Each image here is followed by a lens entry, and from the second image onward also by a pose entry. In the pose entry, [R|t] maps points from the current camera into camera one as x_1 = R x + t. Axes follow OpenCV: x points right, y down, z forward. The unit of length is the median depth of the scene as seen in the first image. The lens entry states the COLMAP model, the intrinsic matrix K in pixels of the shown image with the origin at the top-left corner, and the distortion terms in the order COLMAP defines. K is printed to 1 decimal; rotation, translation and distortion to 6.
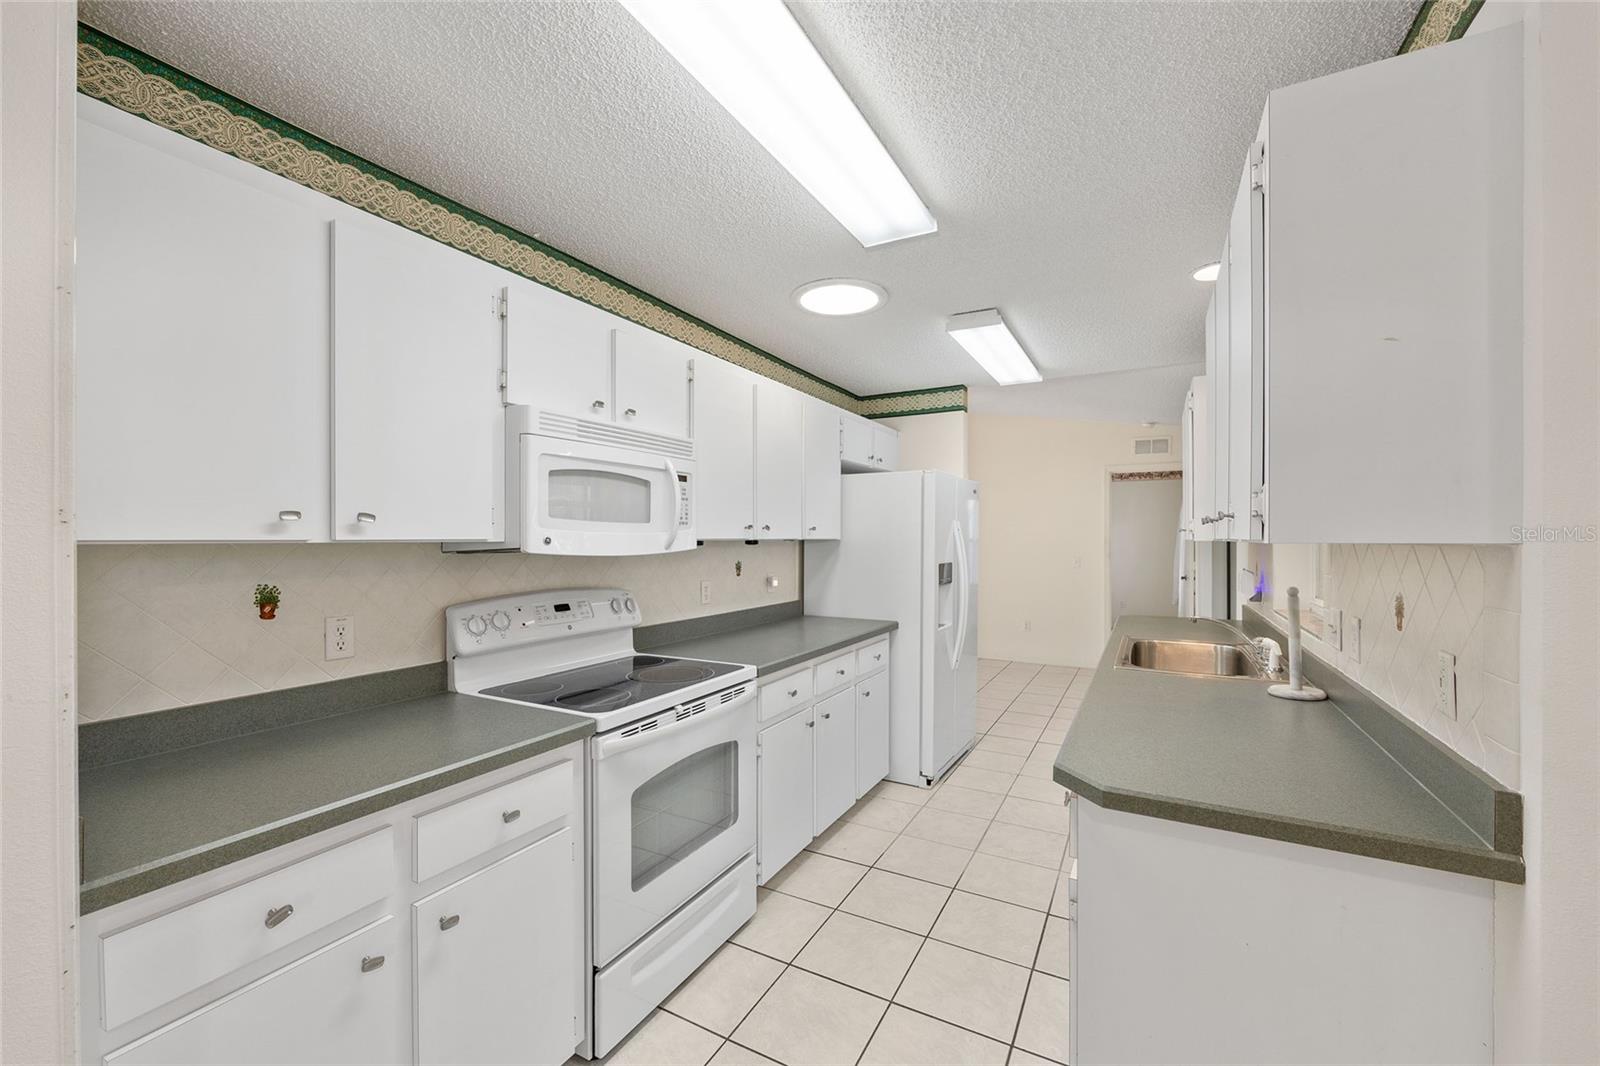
lens RADIAL K [[648.9, 0, 800.2], [0, 648.9, 534.6], [0, 0, 1]] dist [-0.002634, 0.000040]
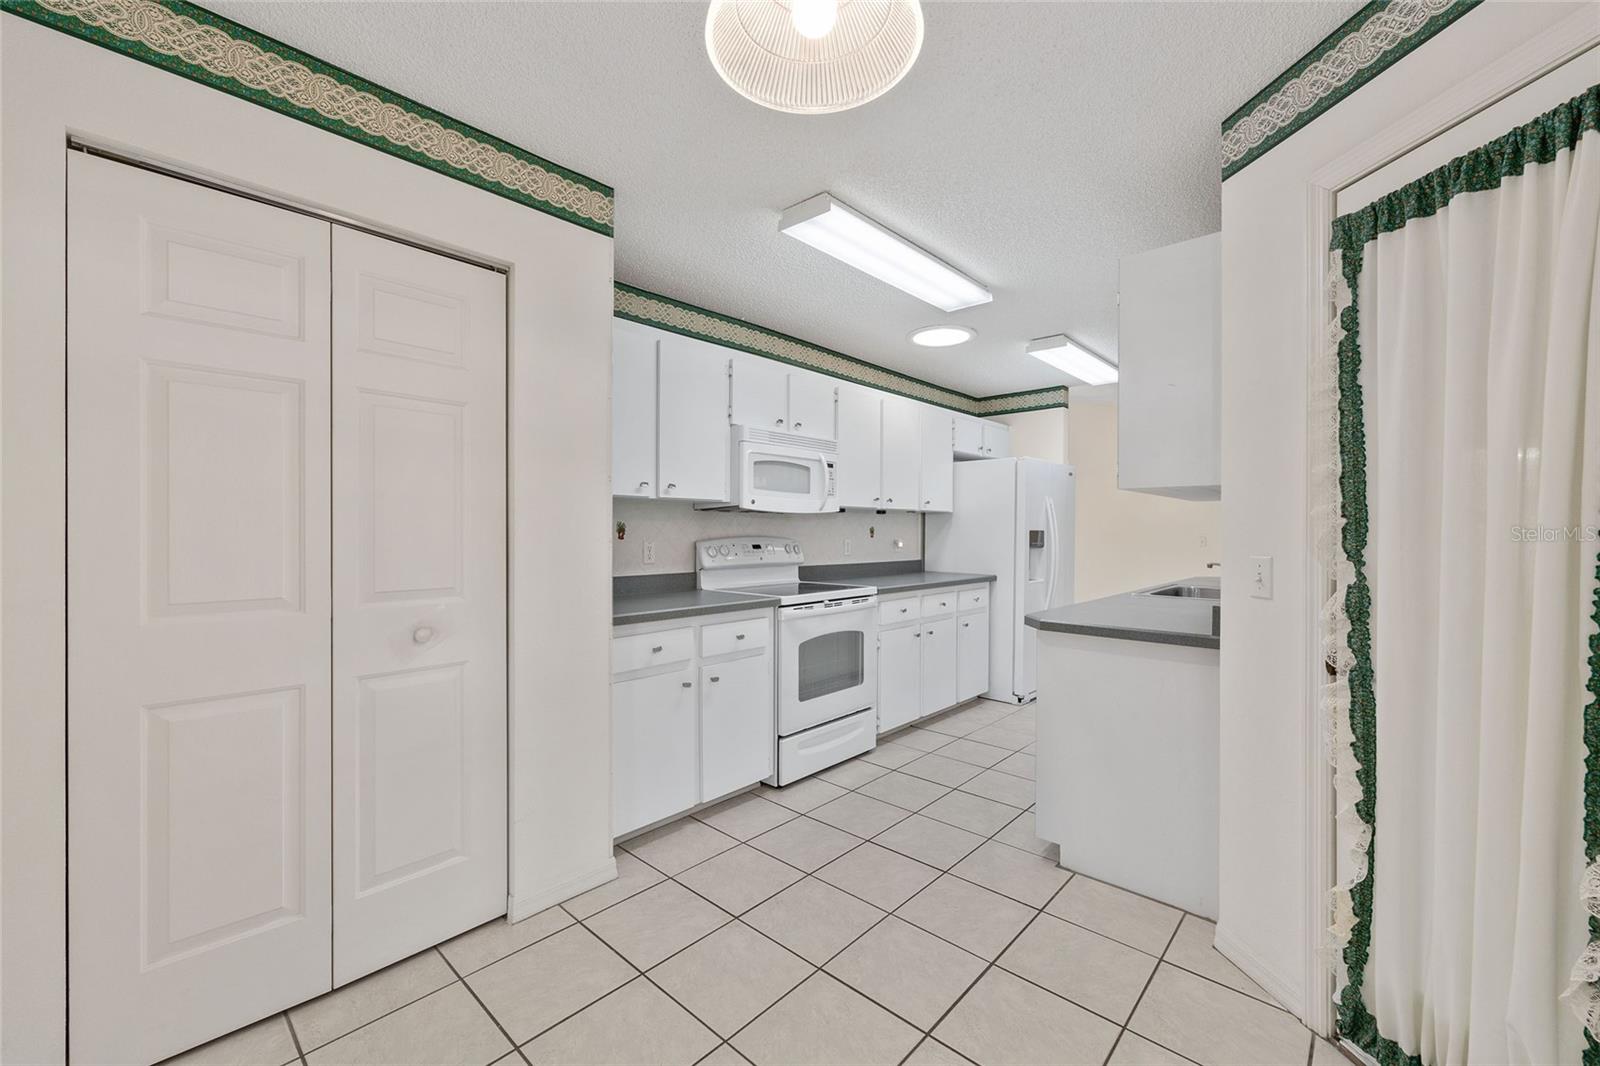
lens RADIAL K [[648.9, 0, 800.9], [0, 648.9, 534.1], [0, 0, 1]] dist [-0.002634, 0.000040]
pose [[0.971411, 0.006538, -0.237316, 0.124334], [-0.003800, 0.999921, 0.011991, 0.060764], [0.237375, -0.010746, 0.971359, -0.545141]]
